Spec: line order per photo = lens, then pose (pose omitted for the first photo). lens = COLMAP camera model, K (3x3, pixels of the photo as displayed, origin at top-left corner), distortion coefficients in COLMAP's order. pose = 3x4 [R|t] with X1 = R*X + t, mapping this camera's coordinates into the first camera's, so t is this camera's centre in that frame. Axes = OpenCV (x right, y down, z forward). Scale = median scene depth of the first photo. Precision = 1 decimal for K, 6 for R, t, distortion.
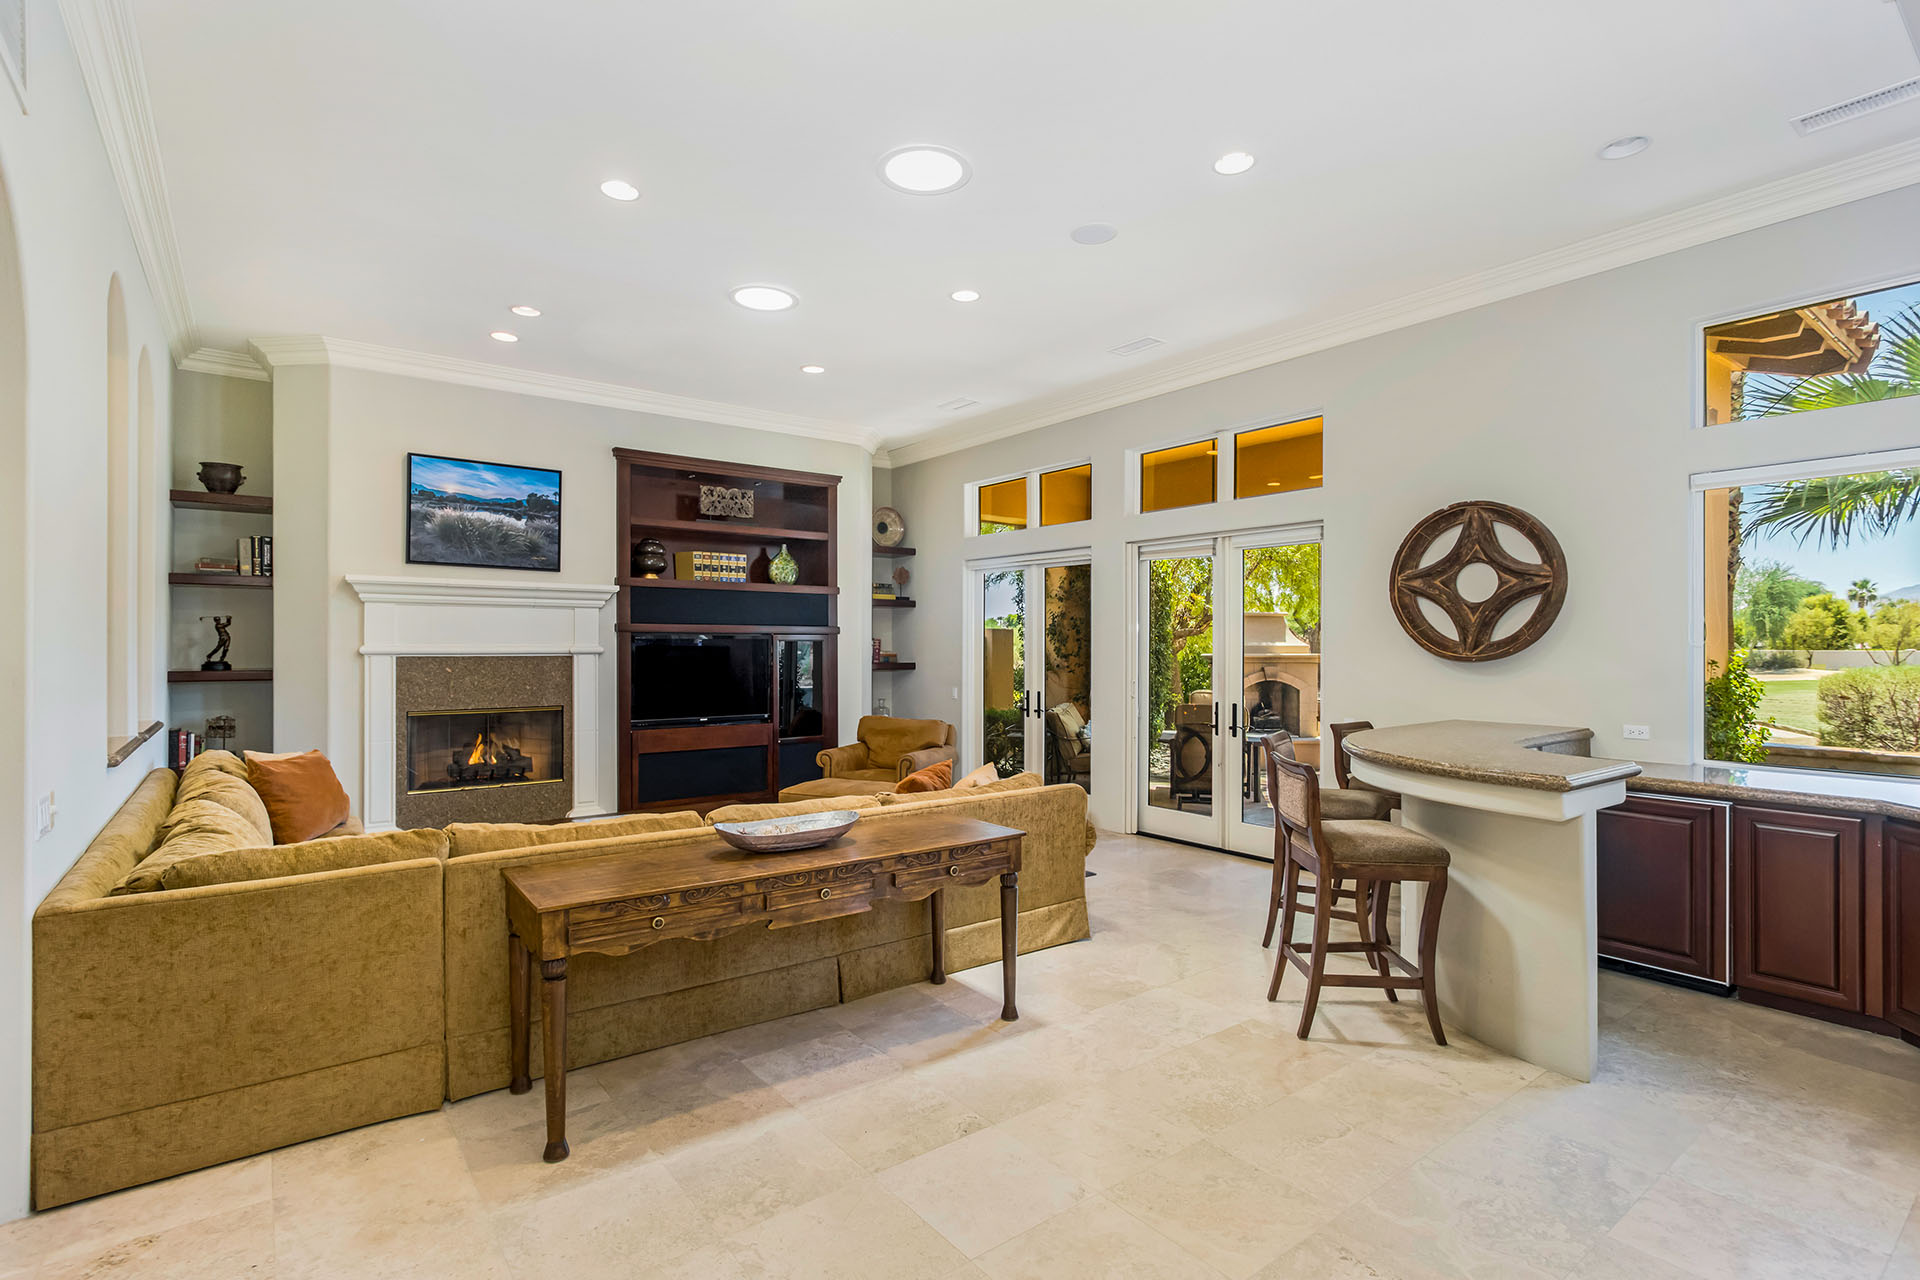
lens RADIAL K [[914.0, 0, 951.2], [0, 914.0, 653.7], [0, 0, 1]] dist [-0.000034, 0.001716]
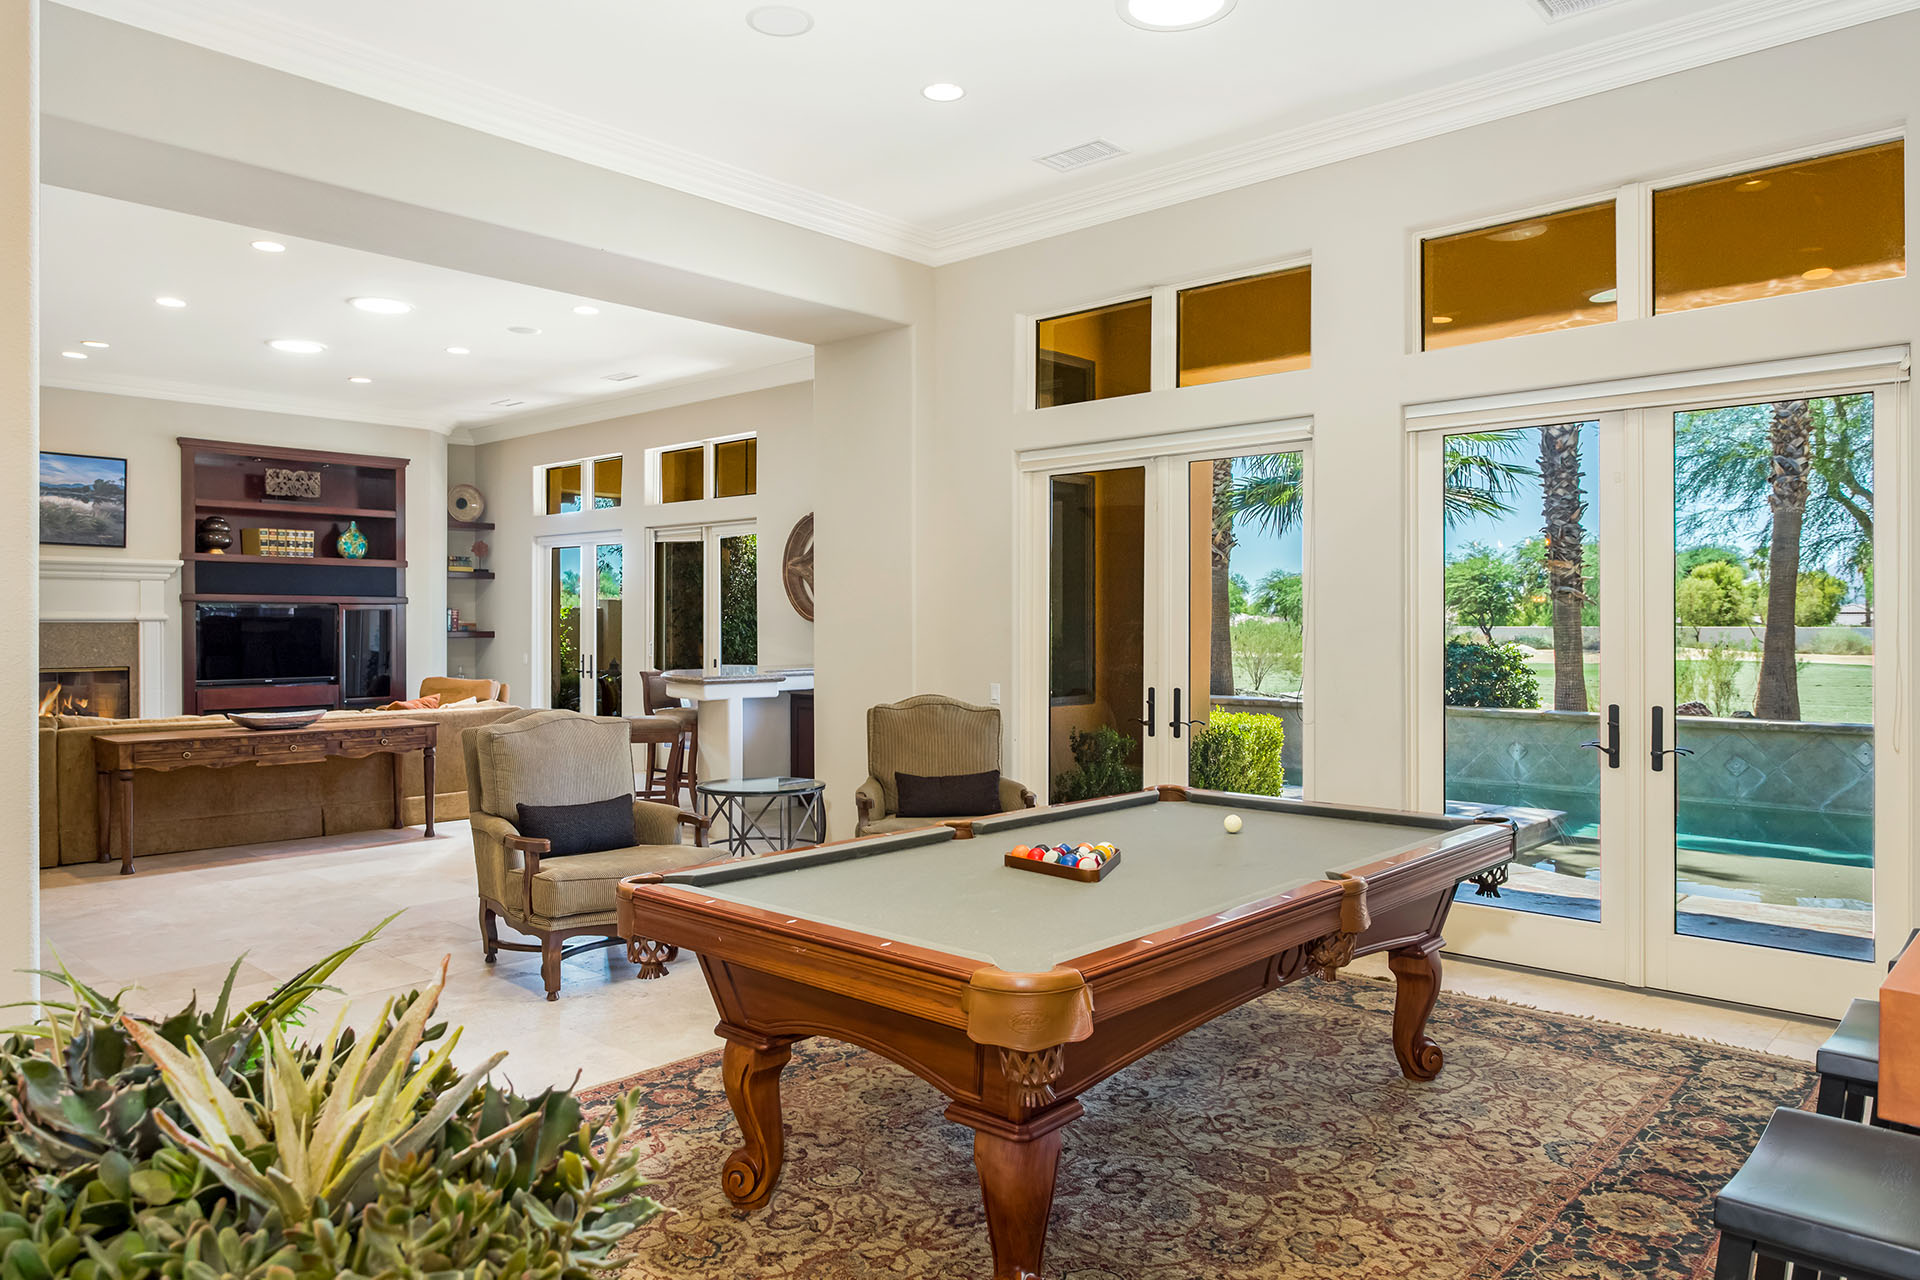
lens RADIAL K [[1227.4, 0, 969.2], [0, 1227.4, 629.1], [0, 0, 1]] dist [-0.035302, 0.007074]
pose [[0.978624, -0.004484, 0.205610, 0.245787], [0.005517, 0.999975, -0.004449, 0.019066], [-0.205585, 0.005488, 0.978624, -0.583388]]
